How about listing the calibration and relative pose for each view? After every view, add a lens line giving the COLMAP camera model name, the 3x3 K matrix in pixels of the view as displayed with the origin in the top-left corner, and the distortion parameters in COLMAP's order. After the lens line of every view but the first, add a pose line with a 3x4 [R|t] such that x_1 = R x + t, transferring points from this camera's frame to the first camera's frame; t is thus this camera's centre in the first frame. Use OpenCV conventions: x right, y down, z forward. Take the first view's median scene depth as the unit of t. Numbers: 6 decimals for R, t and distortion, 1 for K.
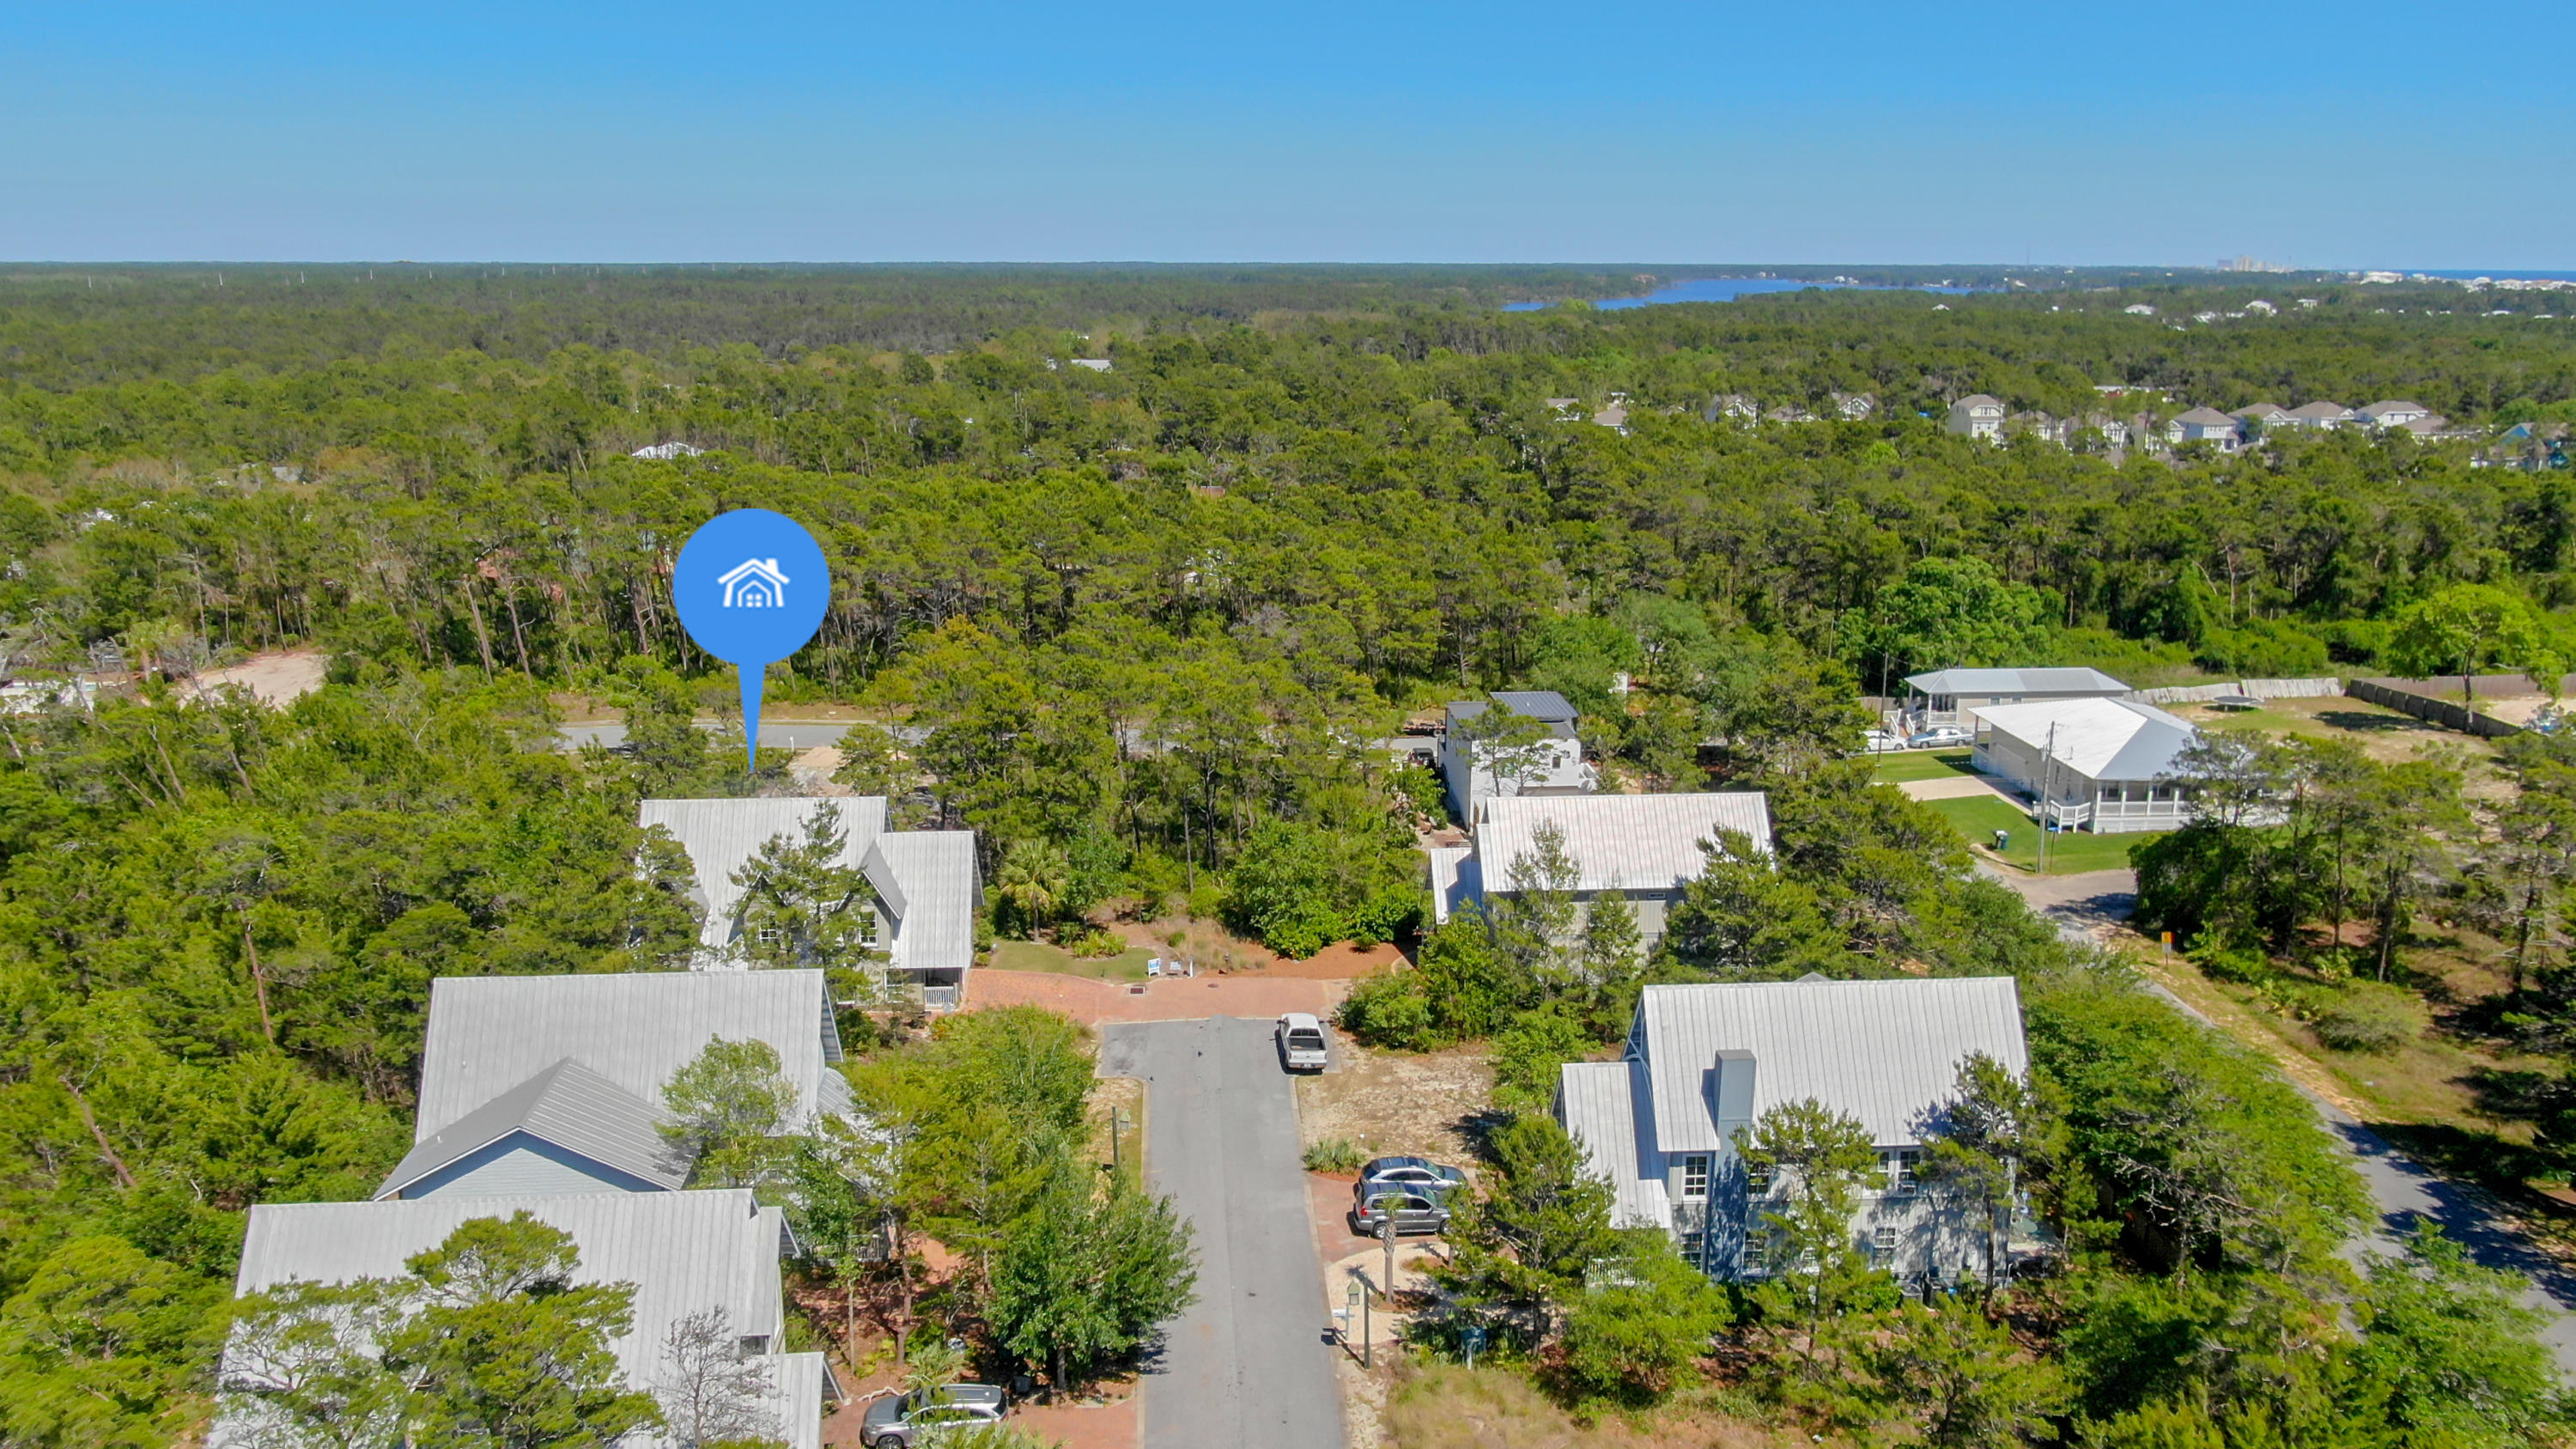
lens RADIAL K [[1962.1, 0, 1288.0], [0, 1962.1, 724.5], [0, 0, 1]] dist [-0.006802, -0.000976]
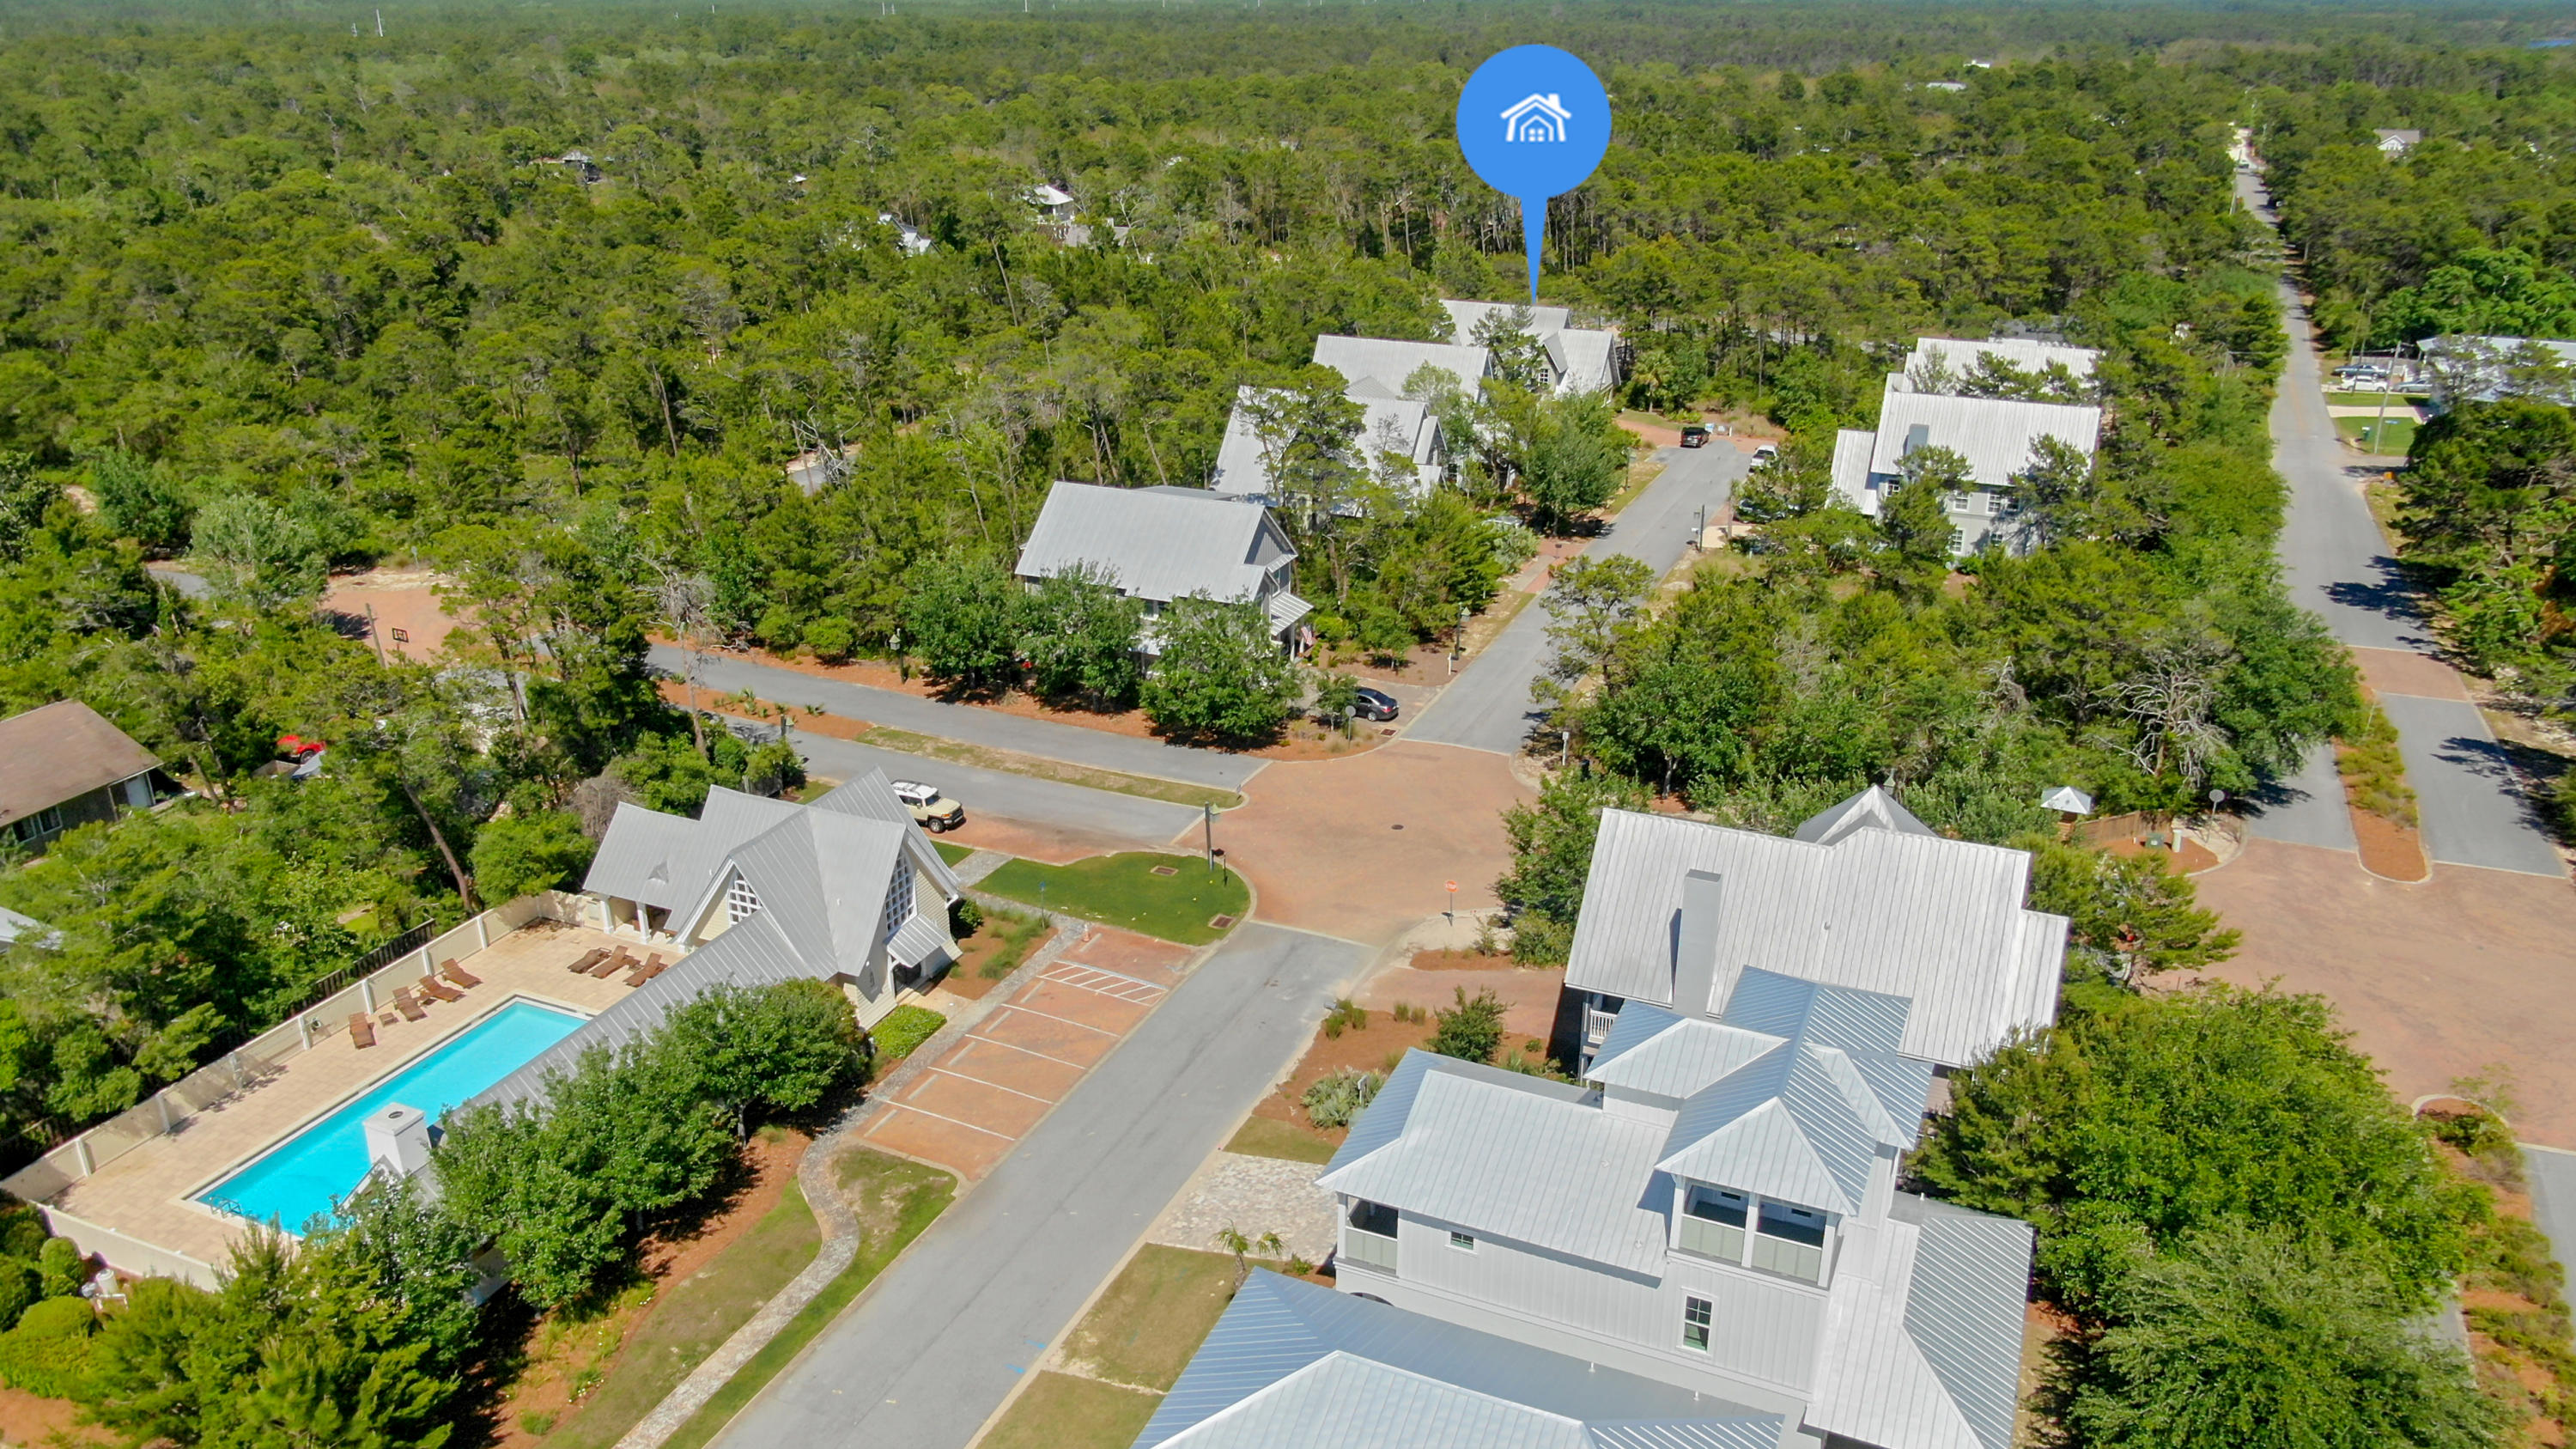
lens RADIAL K [[1962.1, 0, 1288.0], [0, 1962.1, 724.5], [0, 0, 1]] dist [-0.006802, -0.000976]
pose [[0.889859, 0.163146, -0.426068, 0.245481], [-0.107062, 0.982472, 0.152598, 0.103634], [0.443496, -0.090175, 0.891729, -0.460747]]
